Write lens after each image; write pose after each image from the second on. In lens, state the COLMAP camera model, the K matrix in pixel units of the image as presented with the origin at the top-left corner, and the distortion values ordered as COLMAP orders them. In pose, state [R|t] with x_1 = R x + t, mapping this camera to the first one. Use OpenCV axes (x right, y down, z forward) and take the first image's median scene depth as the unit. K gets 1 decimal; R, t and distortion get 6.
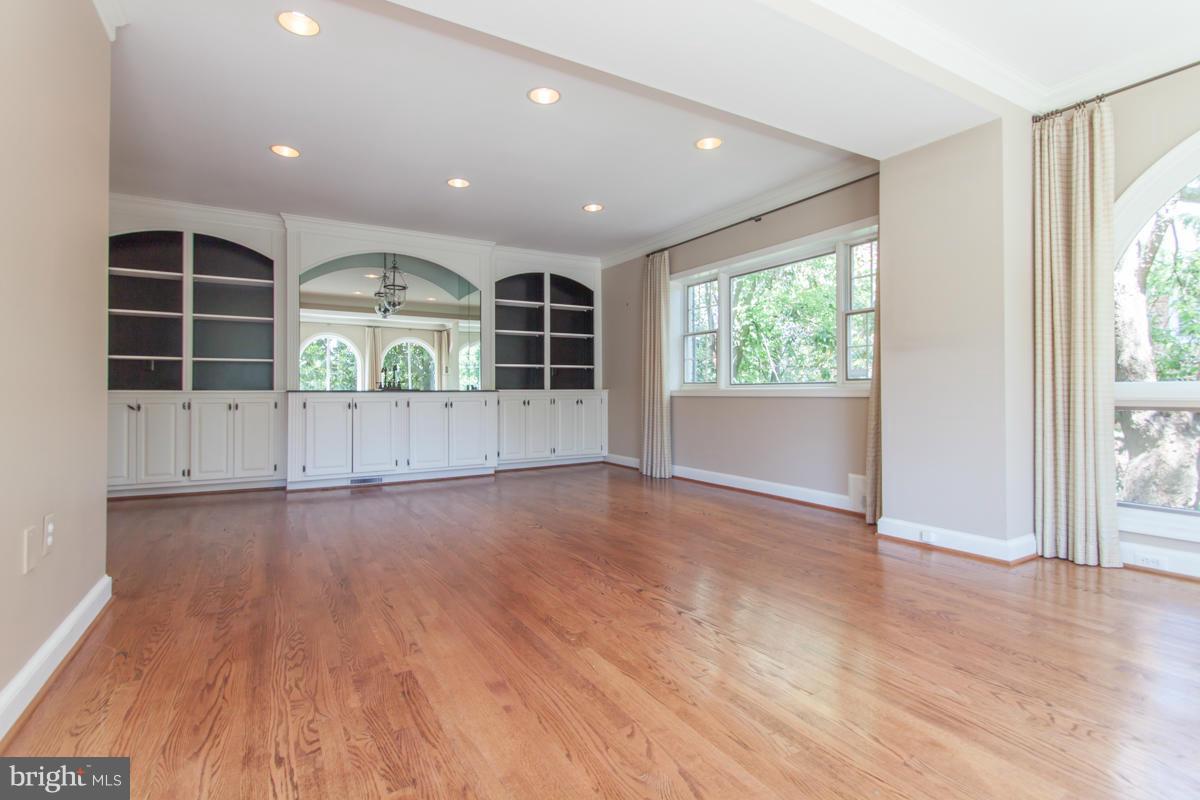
lens RADIAL K [[583.0, 0, 602.2], [0, 583.0, 388.2], [0, 0, 1]] dist [-0.000967, -0.000147]
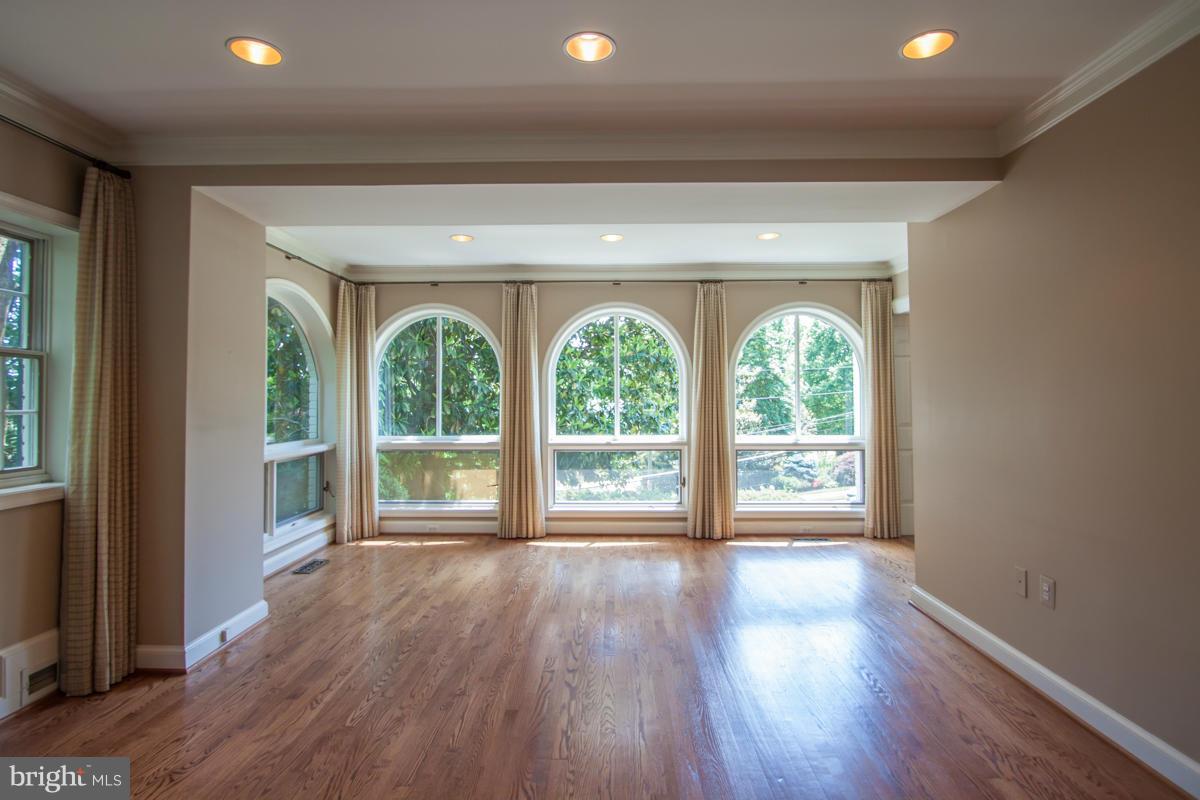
lens RADIAL K [[583.0, 0, 602.2], [0, 583.0, 388.2], [0, 0, 1]] dist [-0.000967, -0.000147]
pose [[-0.851517, 0.017364, 0.524040, -0.490853], [-0.001755, 0.999352, -0.035964, -0.110920], [-0.524324, -0.031544, -0.850934, 1.720402]]
